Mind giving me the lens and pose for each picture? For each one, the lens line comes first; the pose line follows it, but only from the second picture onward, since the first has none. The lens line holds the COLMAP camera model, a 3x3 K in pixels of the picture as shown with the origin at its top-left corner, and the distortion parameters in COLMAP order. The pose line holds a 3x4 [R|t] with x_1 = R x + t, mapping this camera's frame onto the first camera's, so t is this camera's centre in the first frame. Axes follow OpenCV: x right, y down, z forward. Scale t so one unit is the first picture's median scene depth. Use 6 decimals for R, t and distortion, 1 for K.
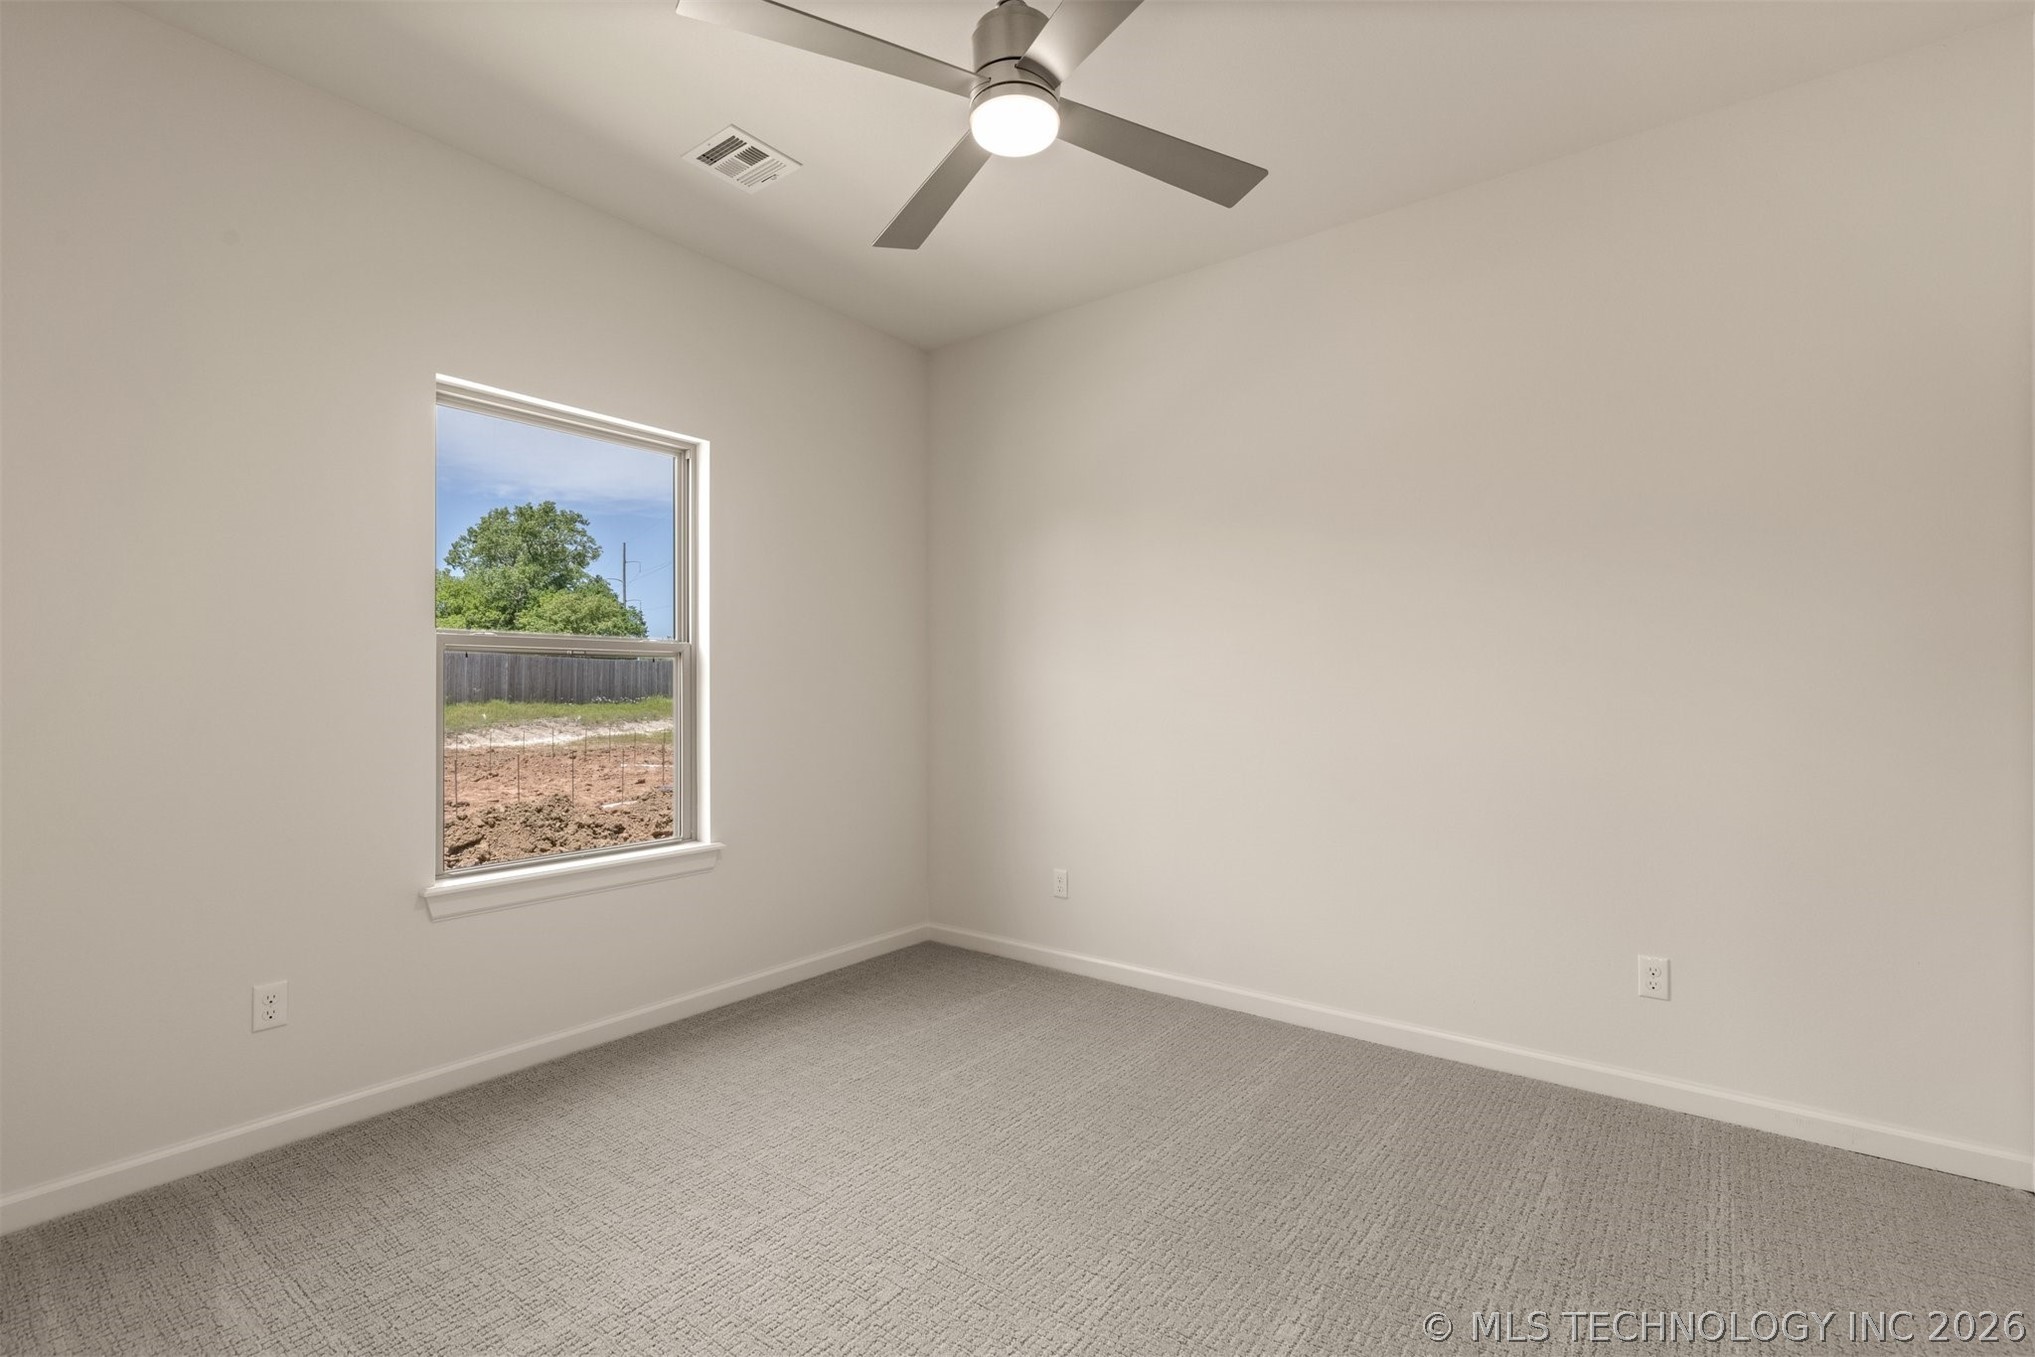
lens RADIAL K [[909.8, 0, 1015.0], [0, 909.8, 681.1], [0, 0, 1]] dist [0.007827, -0.001691]
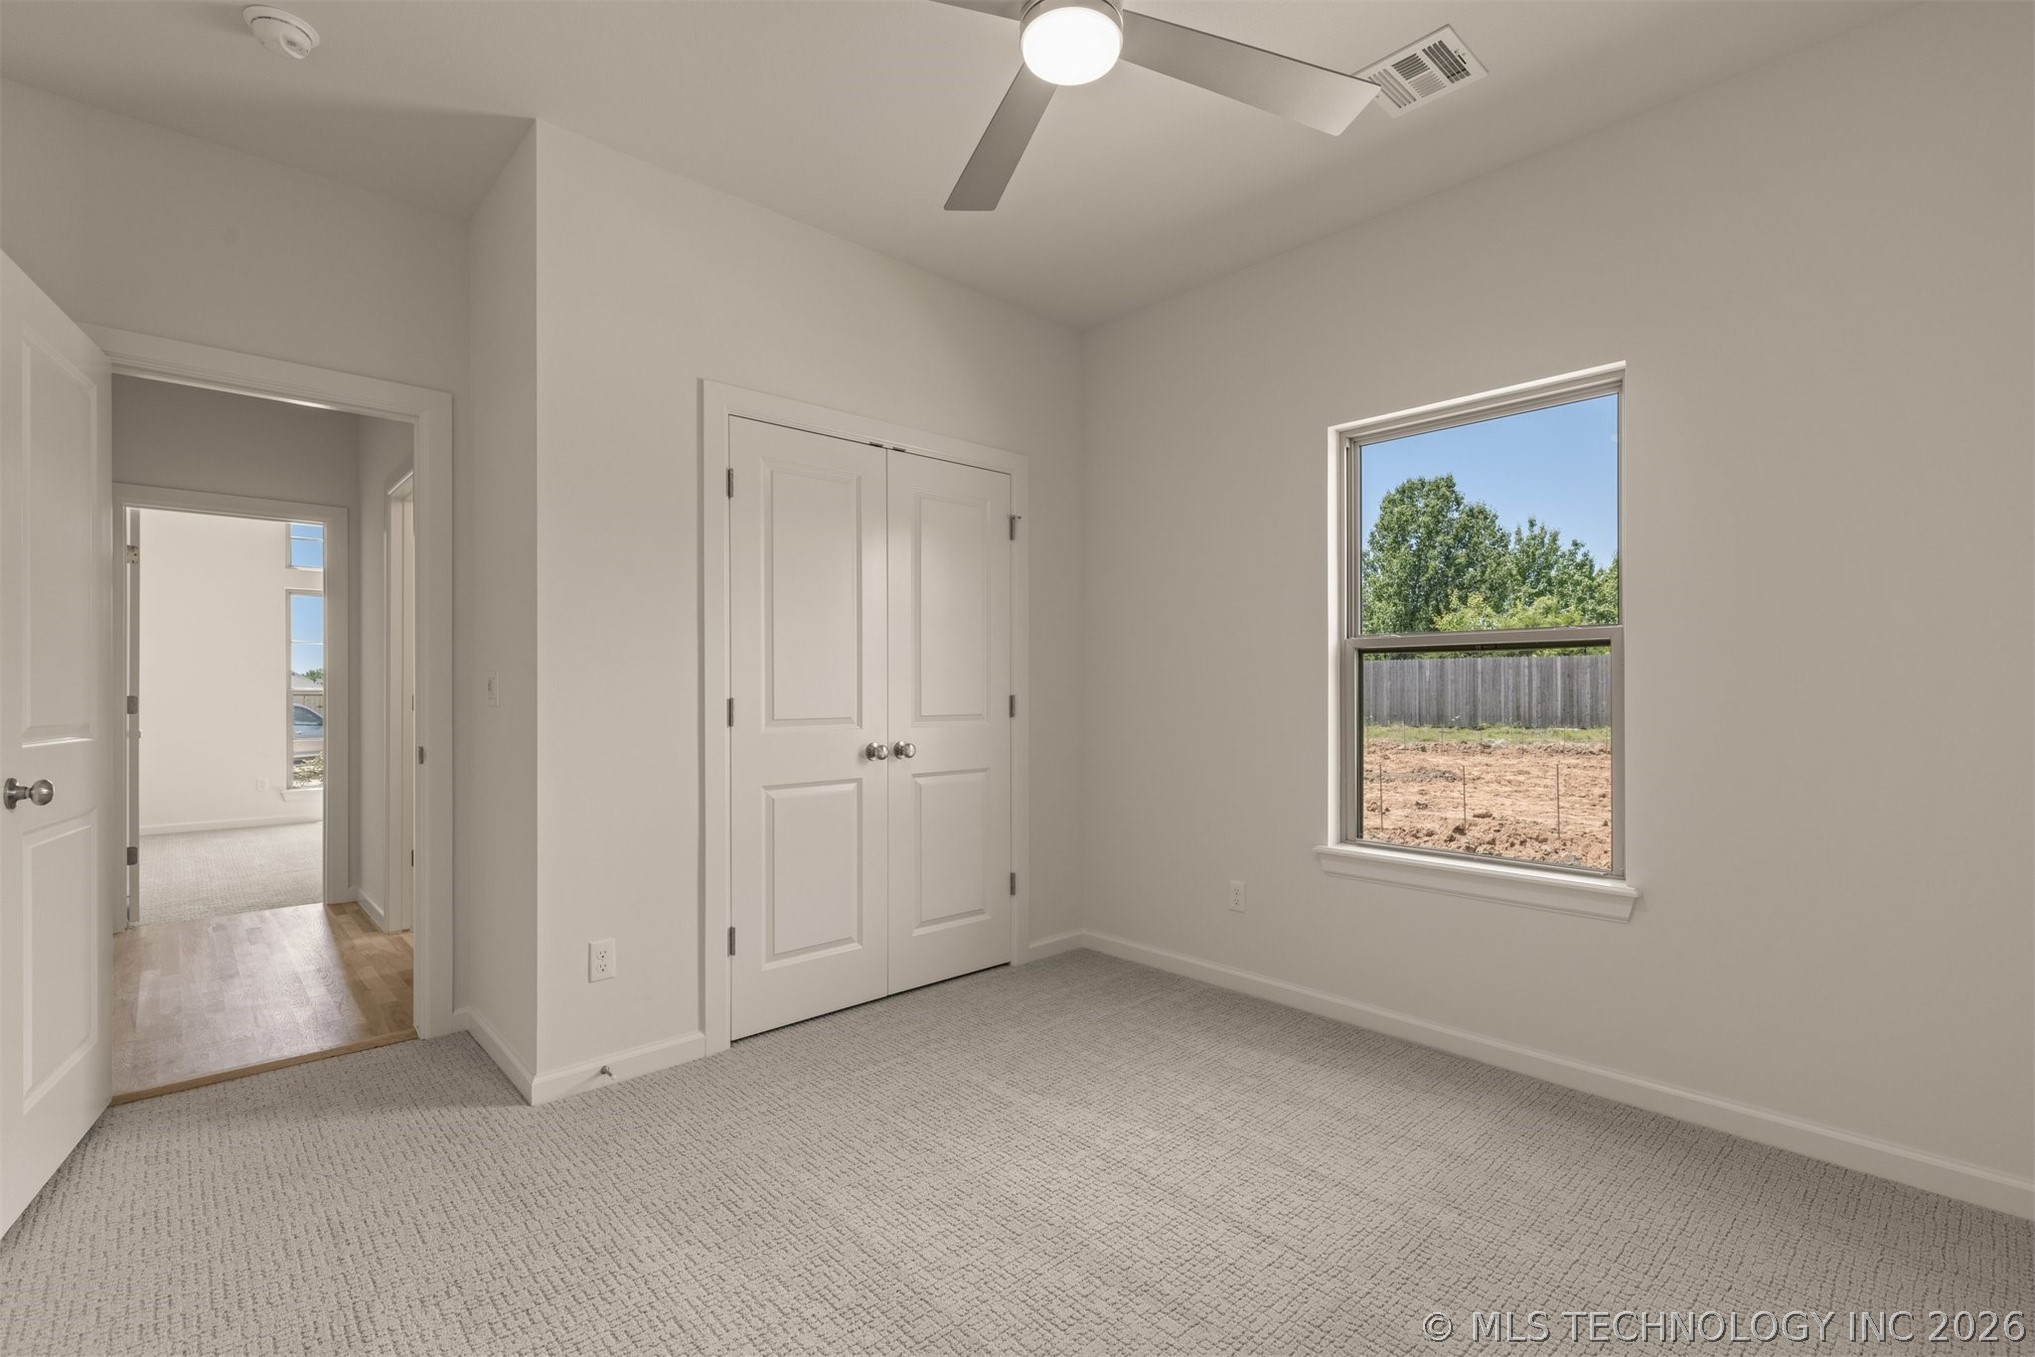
lens RADIAL K [[909.8, 0, 1015.1], [0, 909.8, 684.4], [0, 0, 1]] dist [0.007827, -0.001691]
pose [[-0.160510, 0.003527, -0.987028, 0.671173], [0.014880, 0.999889, 0.001154, -0.000736], [0.986922, -0.014502, -0.160545, 0.819720]]
